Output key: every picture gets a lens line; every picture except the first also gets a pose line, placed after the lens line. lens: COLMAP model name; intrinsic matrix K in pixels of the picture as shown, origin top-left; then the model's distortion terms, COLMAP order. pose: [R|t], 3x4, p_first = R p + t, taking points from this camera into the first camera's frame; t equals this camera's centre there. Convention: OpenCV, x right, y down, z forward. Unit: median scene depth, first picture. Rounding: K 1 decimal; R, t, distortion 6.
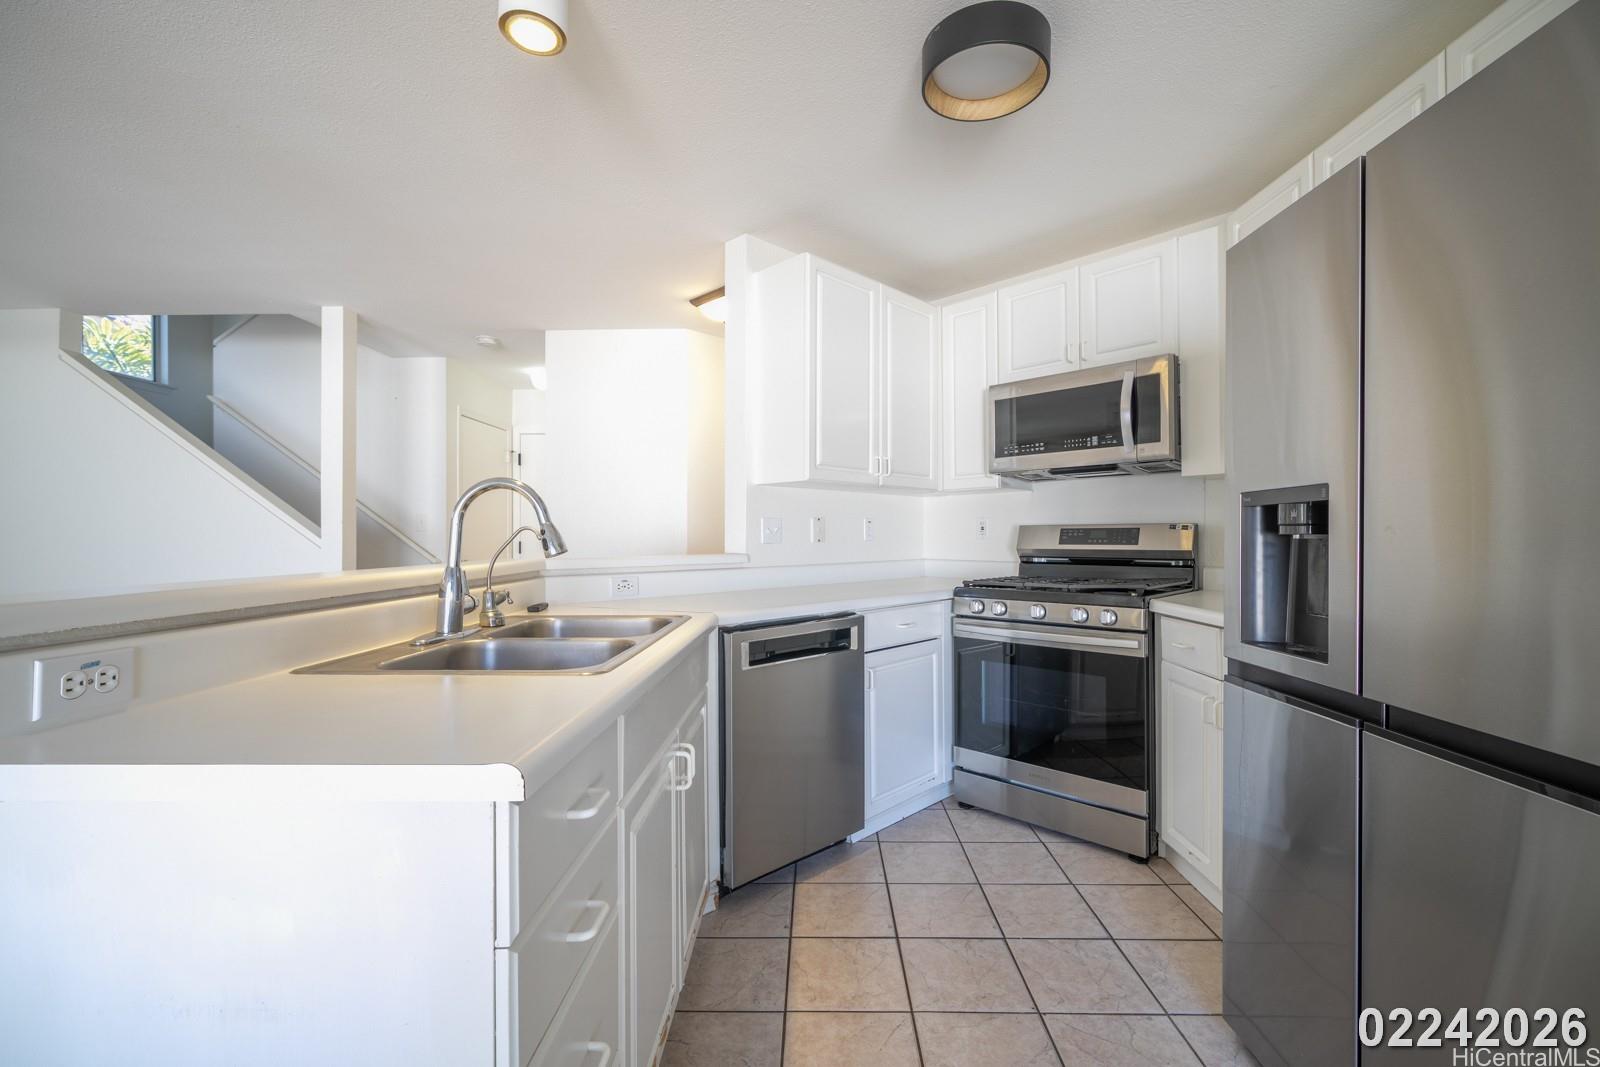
lens RADIAL K [[686.0, 0, 799.1], [0, 686.0, 536.2], [0, 0, 1]] dist [0.003202, 0.000432]
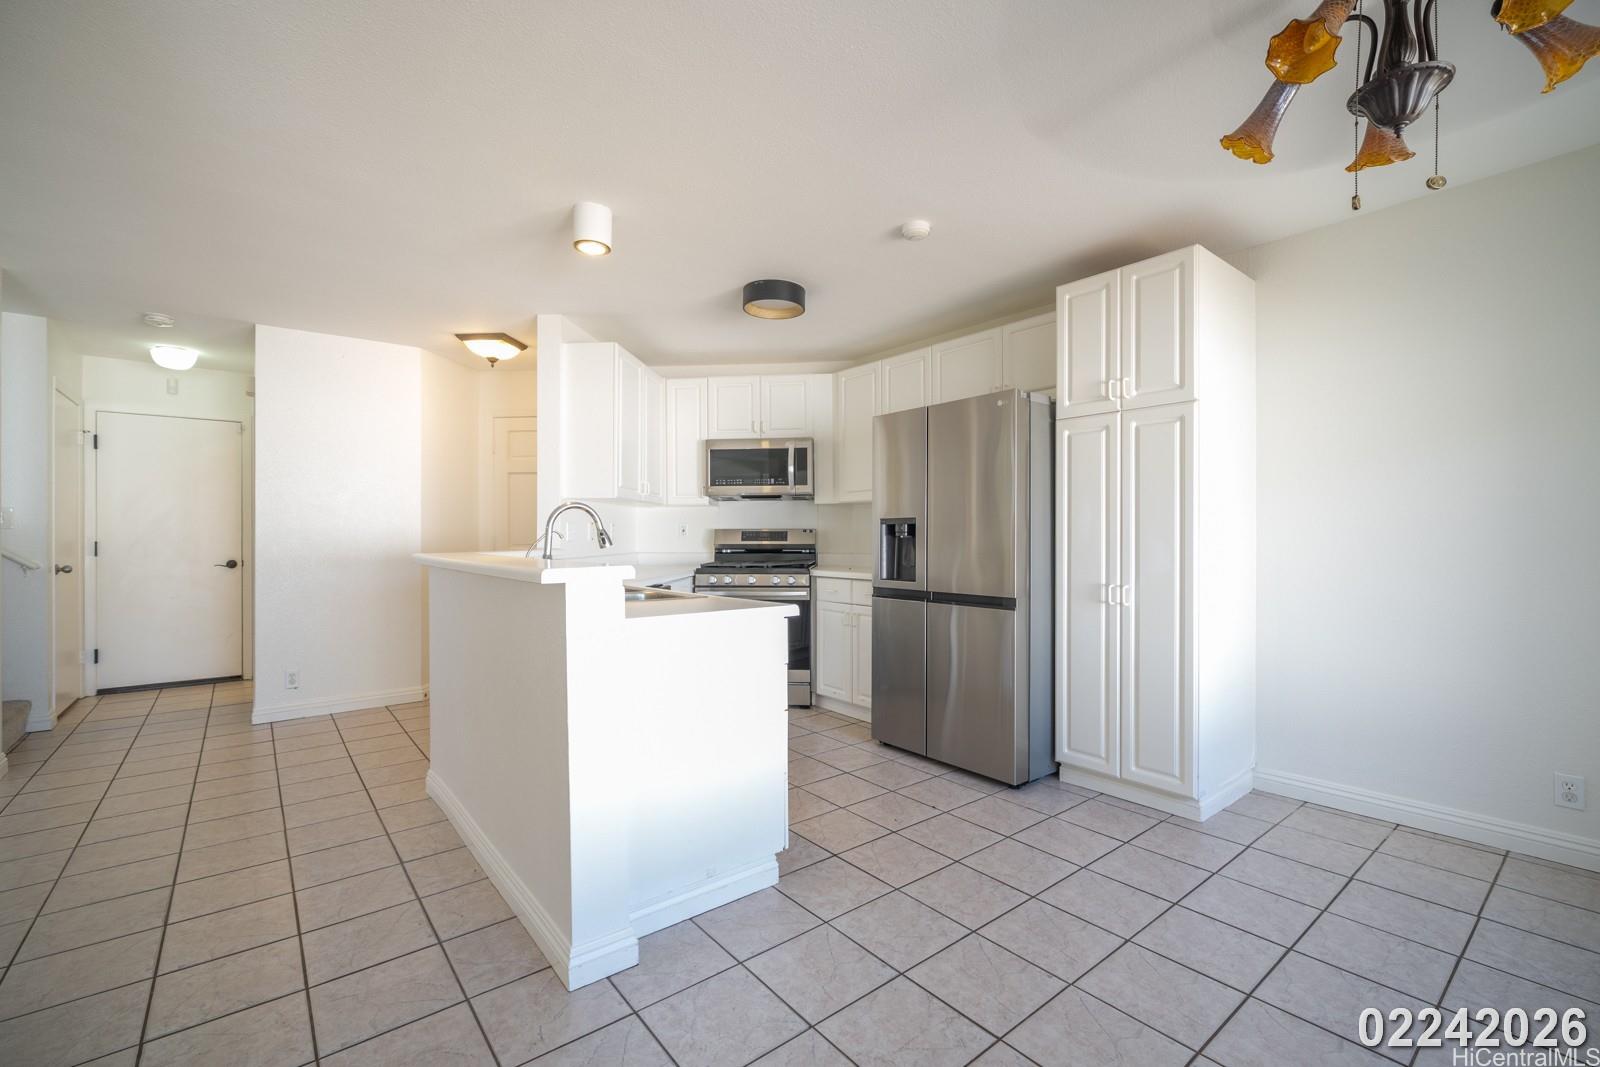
lens RADIAL K [[689.5, 0, 808.2], [0, 689.5, 536.6], [0, 0, 1]] dist [0.001738, 0.000126]
pose [[0.766417, -0.001629, 0.642341, -0.635477], [0.000024, 0.999997, 0.002507, -0.002955], [-0.642343, -0.001906, 0.766415, -0.403898]]
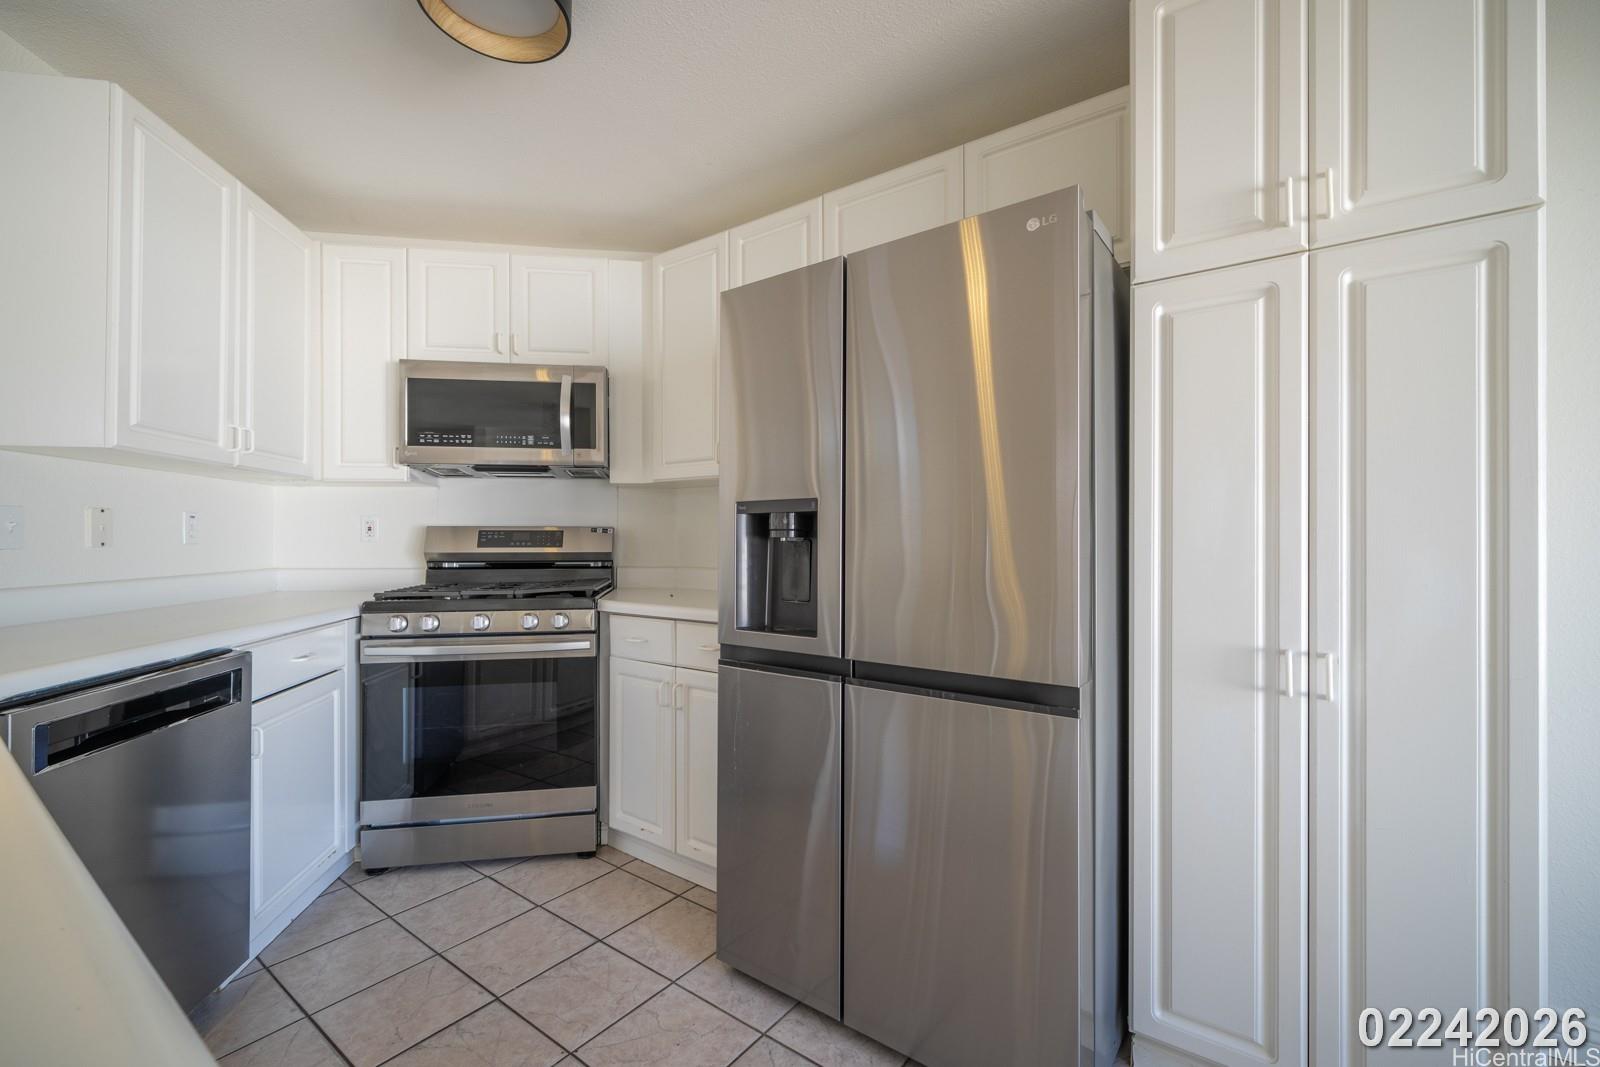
lens RADIAL K [[689.5, 0, 808.2], [0, 689.5, 536.6], [0, 0, 1]] dist [0.001738, 0.000126]
pose [[0.578142, 0.004752, 0.815922, -0.138882], [-0.002345, 0.999989, -0.004163, 0.000381], [-0.815933, 0.000493, 0.578147, 0.122539]]
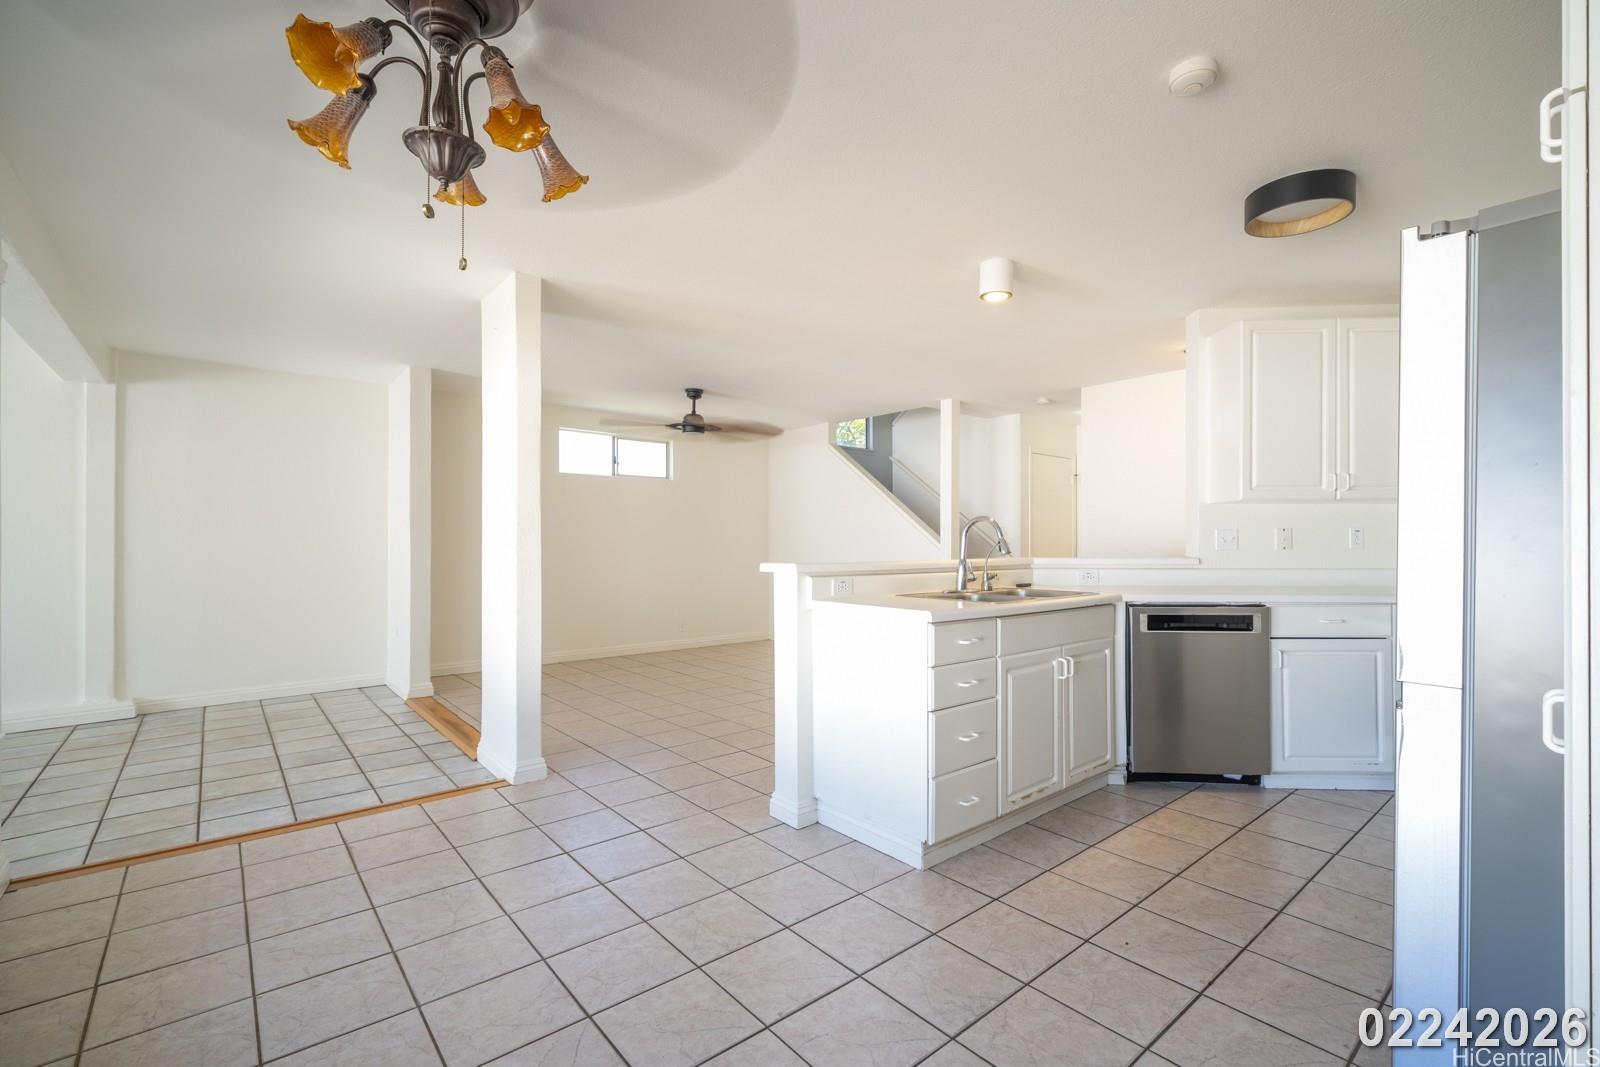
lens RADIAL K [[691.7, 0, 794.7], [0, 691.7, 536.9], [0, 0, 1]] dist [0.001358, 0.000217]
pose [[0.650600, -0.002752, -0.759416, 0.456884], [0.001165, 0.999996, -0.002627, -0.011603], [0.759420, 0.000824, 0.650600, -0.460610]]
